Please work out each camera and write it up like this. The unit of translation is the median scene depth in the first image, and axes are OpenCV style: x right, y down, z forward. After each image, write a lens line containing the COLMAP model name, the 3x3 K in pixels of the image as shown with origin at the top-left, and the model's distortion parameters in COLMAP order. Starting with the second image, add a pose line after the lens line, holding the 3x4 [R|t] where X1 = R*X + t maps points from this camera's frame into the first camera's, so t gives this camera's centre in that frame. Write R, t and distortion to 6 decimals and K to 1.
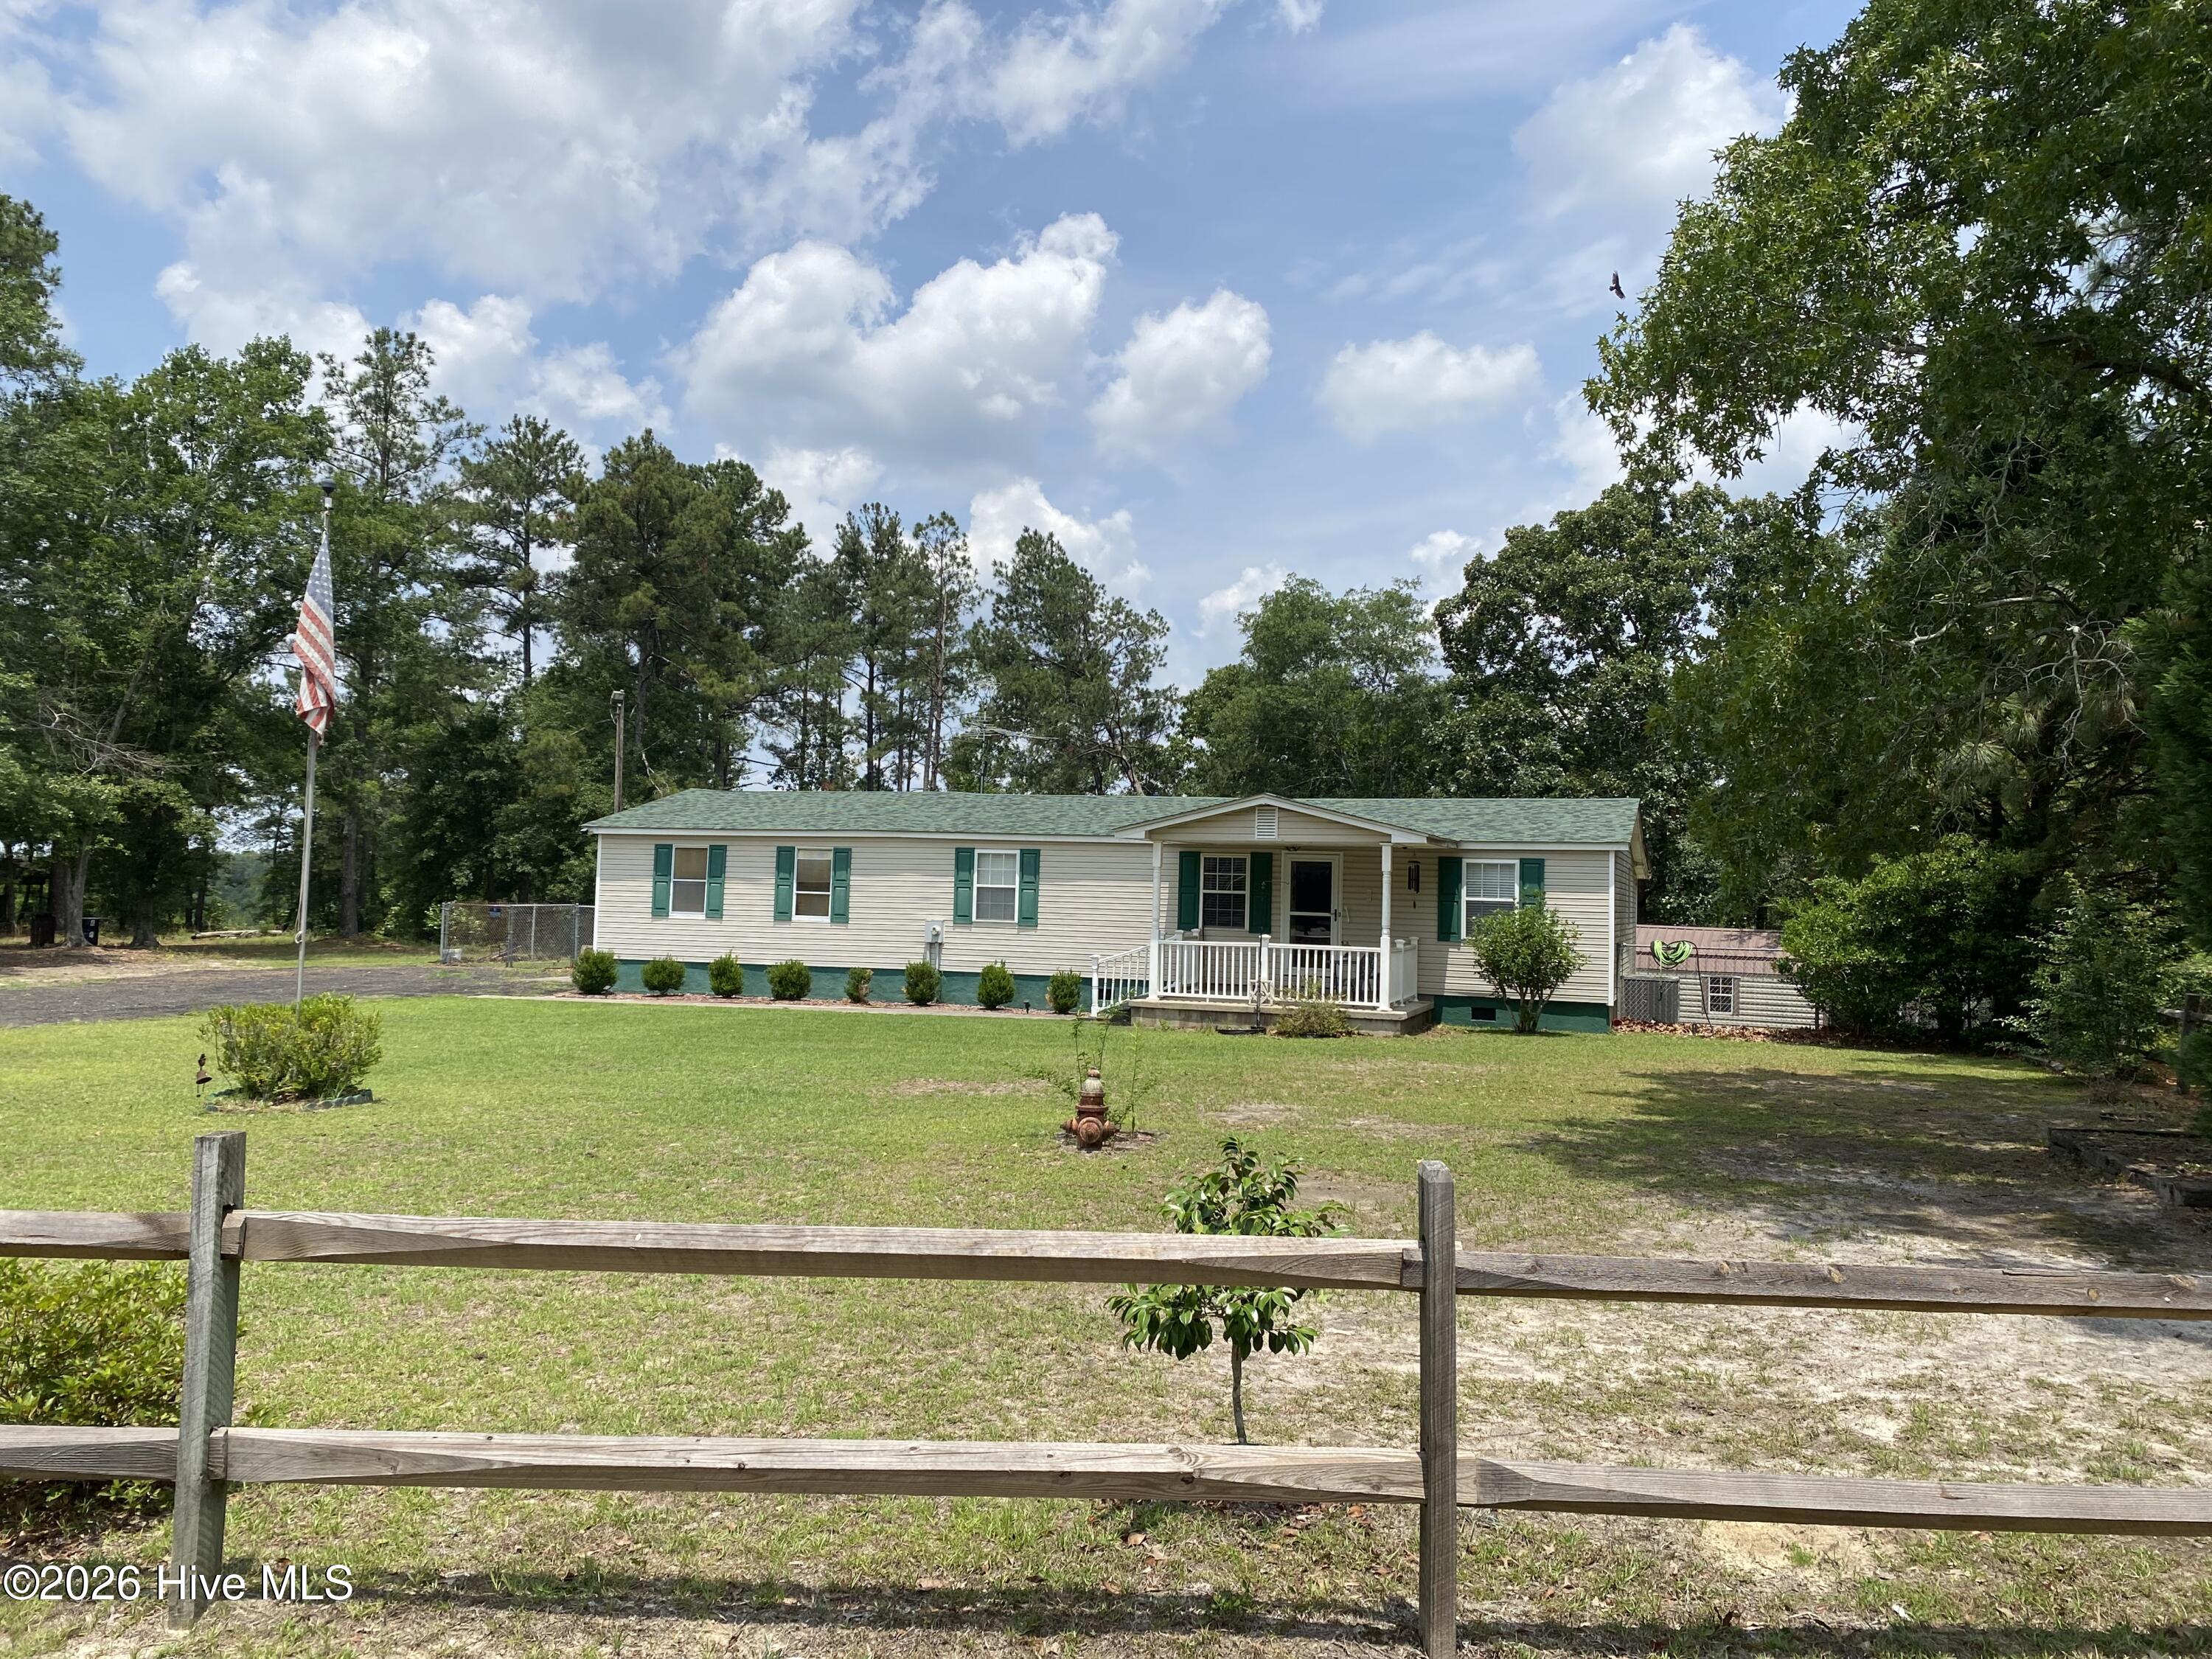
lens RADIAL K [[1655.9, 0, 1150.7], [0, 1655.9, 827.8], [0, 0, 1]] dist [0.001905, -0.009936]
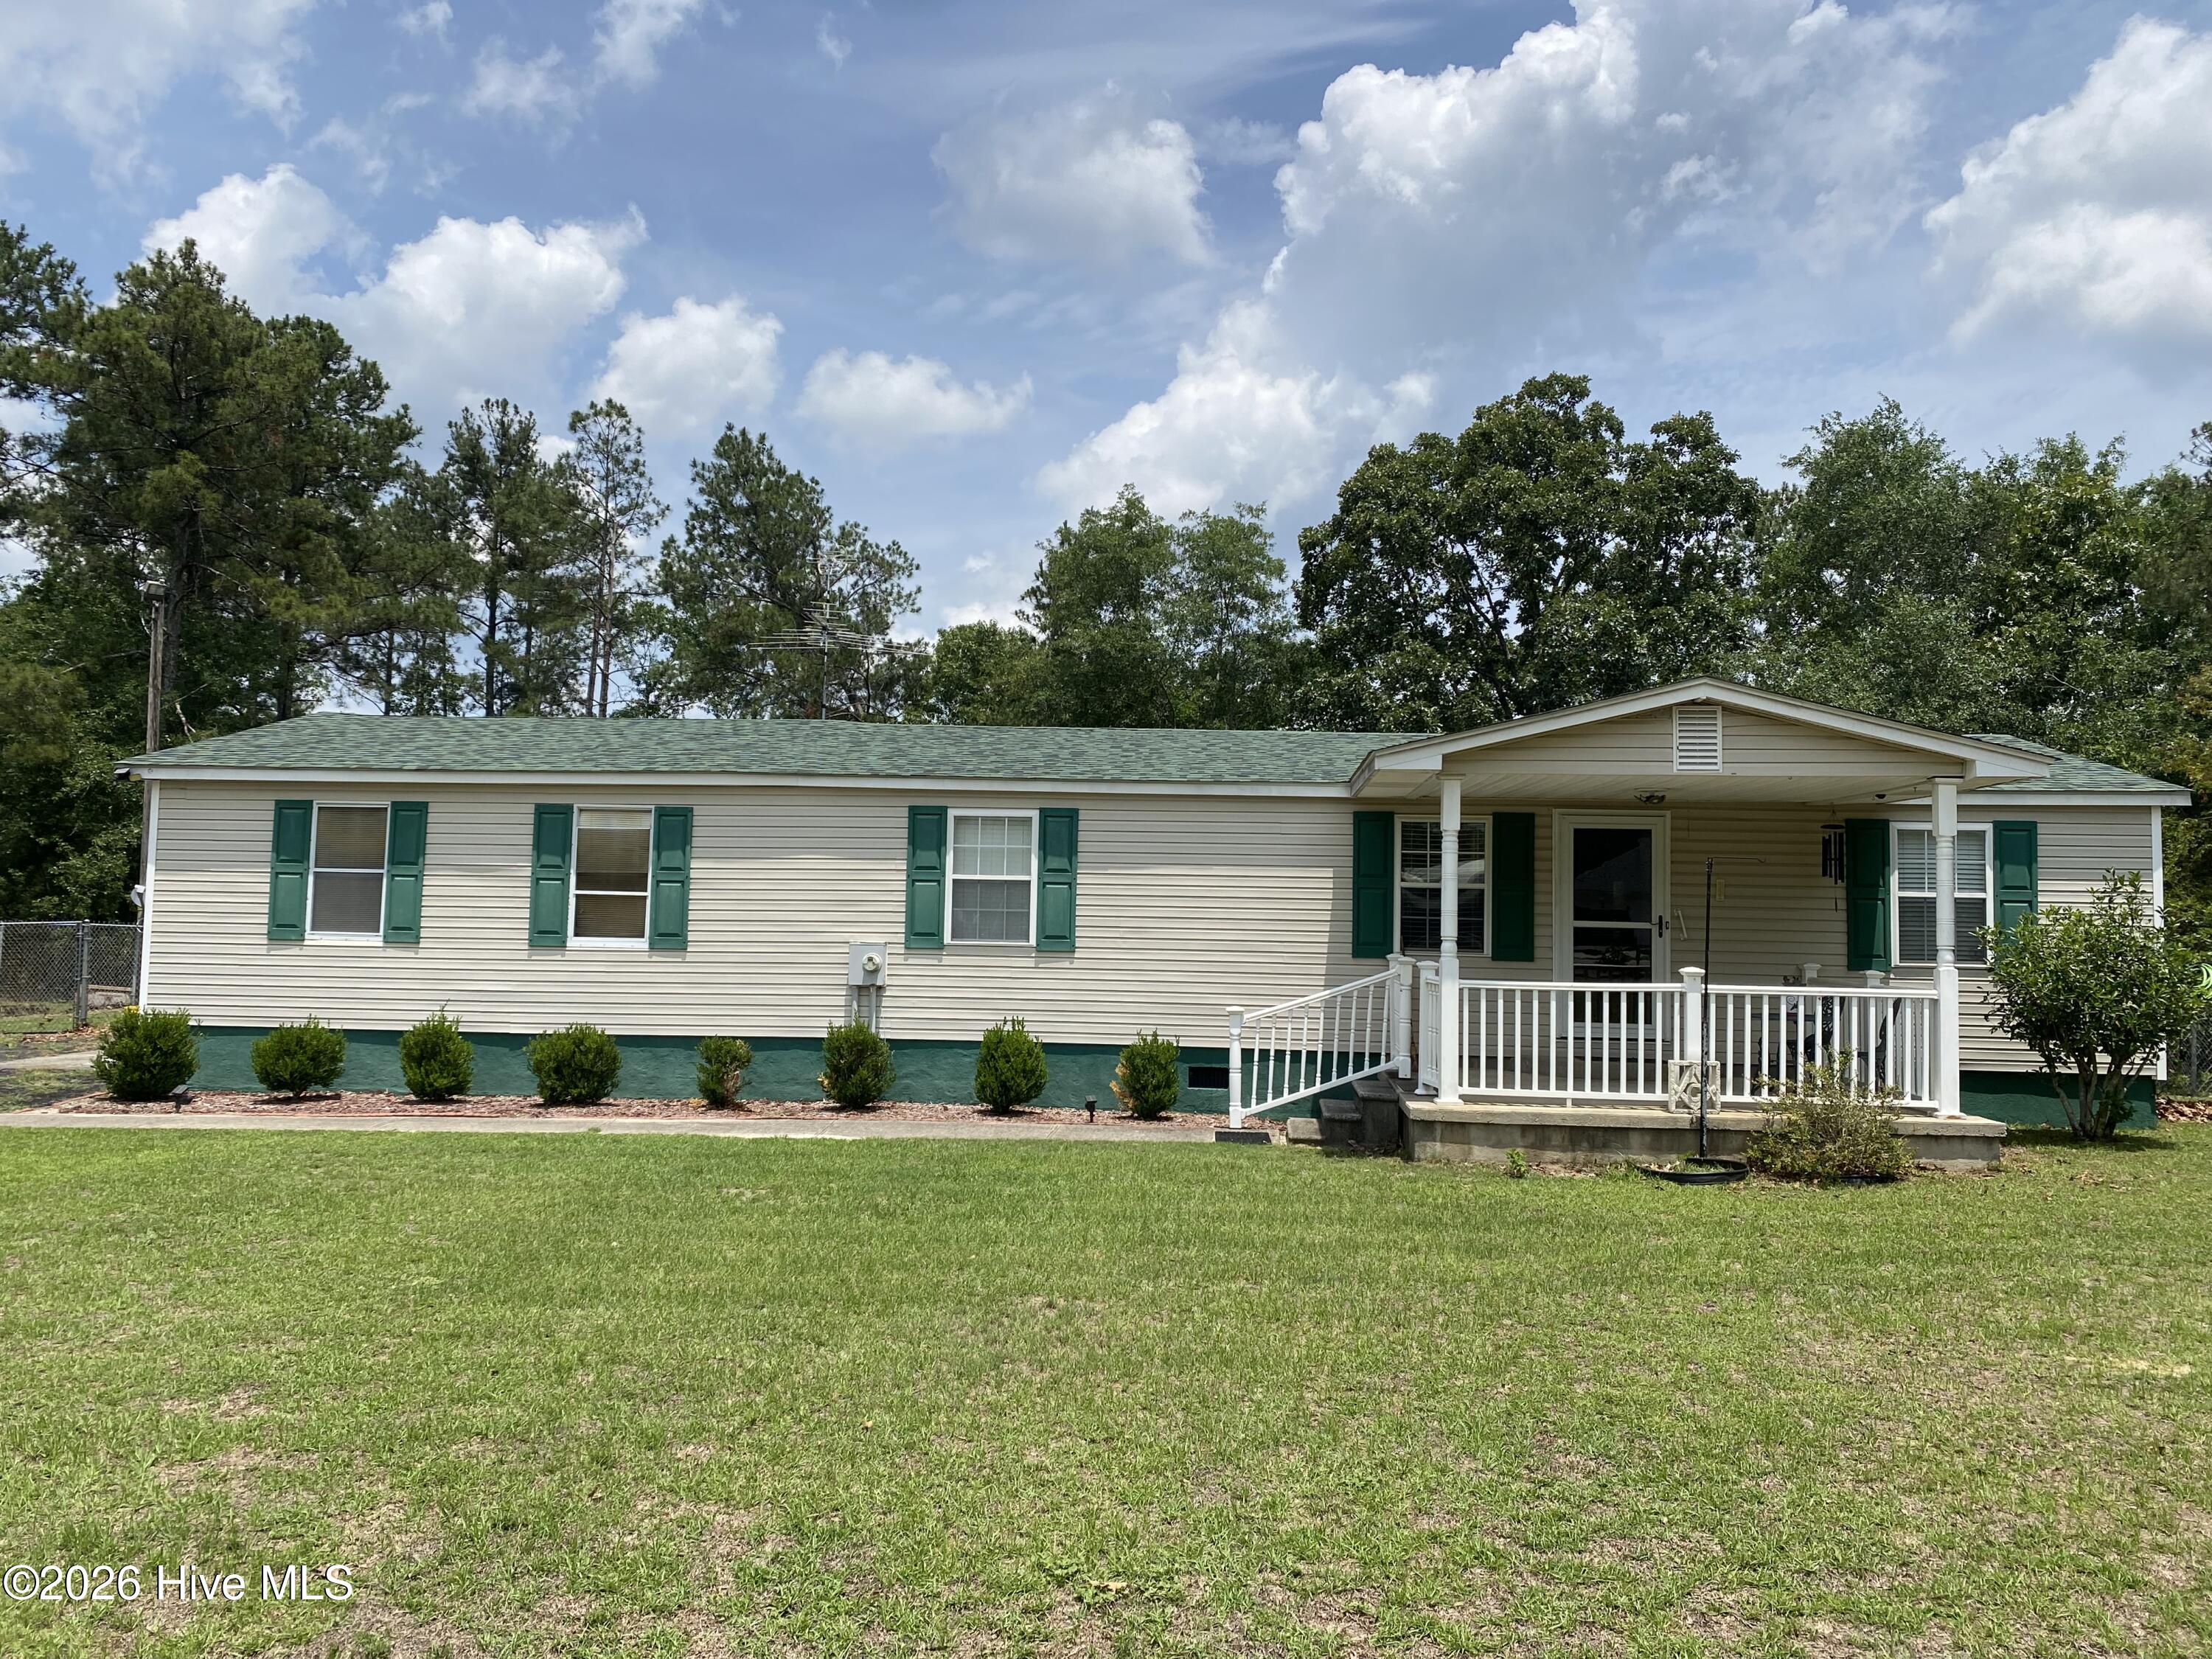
lens RADIAL K [[1677.6, 0, 1106.0], [0, 1677.6, 829.5], [0, 0, 1]] dist [0.000711, -0.003573]
pose [[0.973968, 0.004200, 0.226646, -0.173286], [-0.002667, 0.999971, -0.007071, 0.022776], [-0.226669, 0.006283, 0.973952, 0.453908]]
